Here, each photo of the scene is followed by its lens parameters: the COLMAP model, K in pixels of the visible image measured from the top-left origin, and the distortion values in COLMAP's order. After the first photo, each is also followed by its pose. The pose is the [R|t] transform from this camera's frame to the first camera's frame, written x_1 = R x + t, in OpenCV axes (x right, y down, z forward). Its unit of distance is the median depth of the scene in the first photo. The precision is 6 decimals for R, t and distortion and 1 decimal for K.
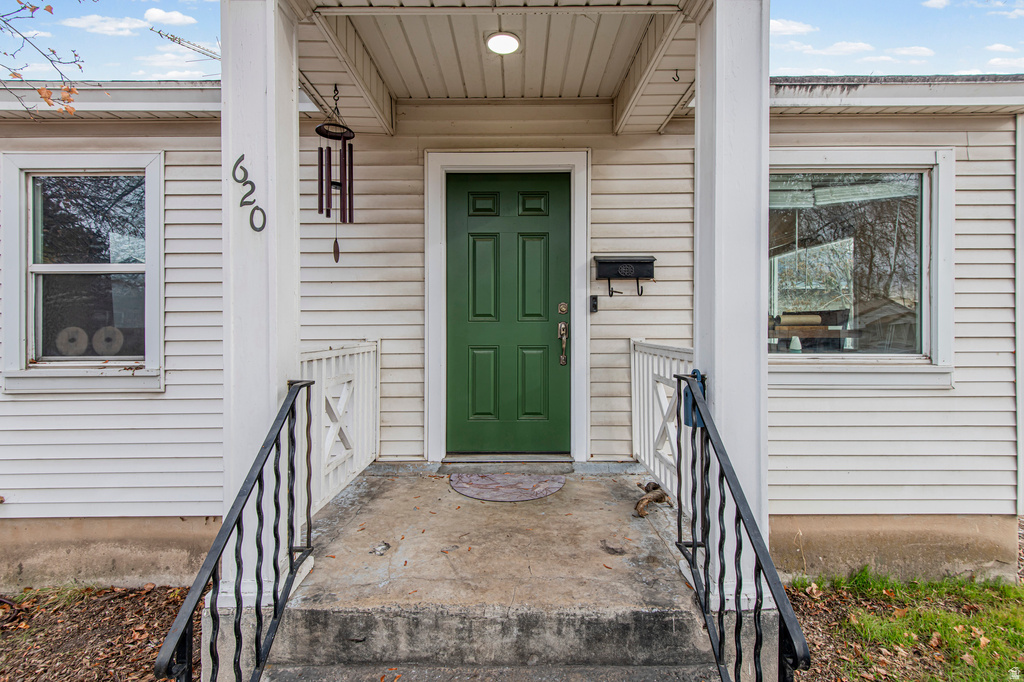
lens RADIAL K [[463.7, 0, 510.8], [0, 463.7, 335.0], [0, 0, 1]] dist [0.017886, -0.003228]
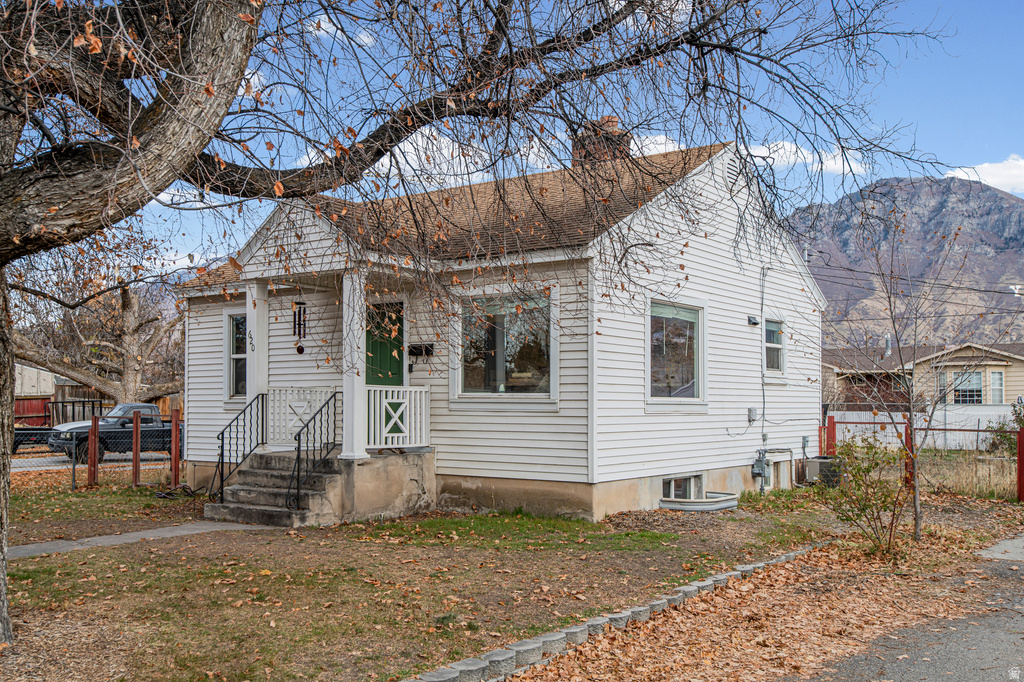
lens RADIAL K [[1025.6, 0, 511.9], [0, 1025.6, 343.3], [0, 0, 1]] dist [0.019792, 0.000000]
pose [[0.815332, -0.025794, -0.578418, 3.129990], [-0.007438, 0.998458, -0.055010, 0.068103], [0.578945, 0.049154, 0.813883, -2.392014]]
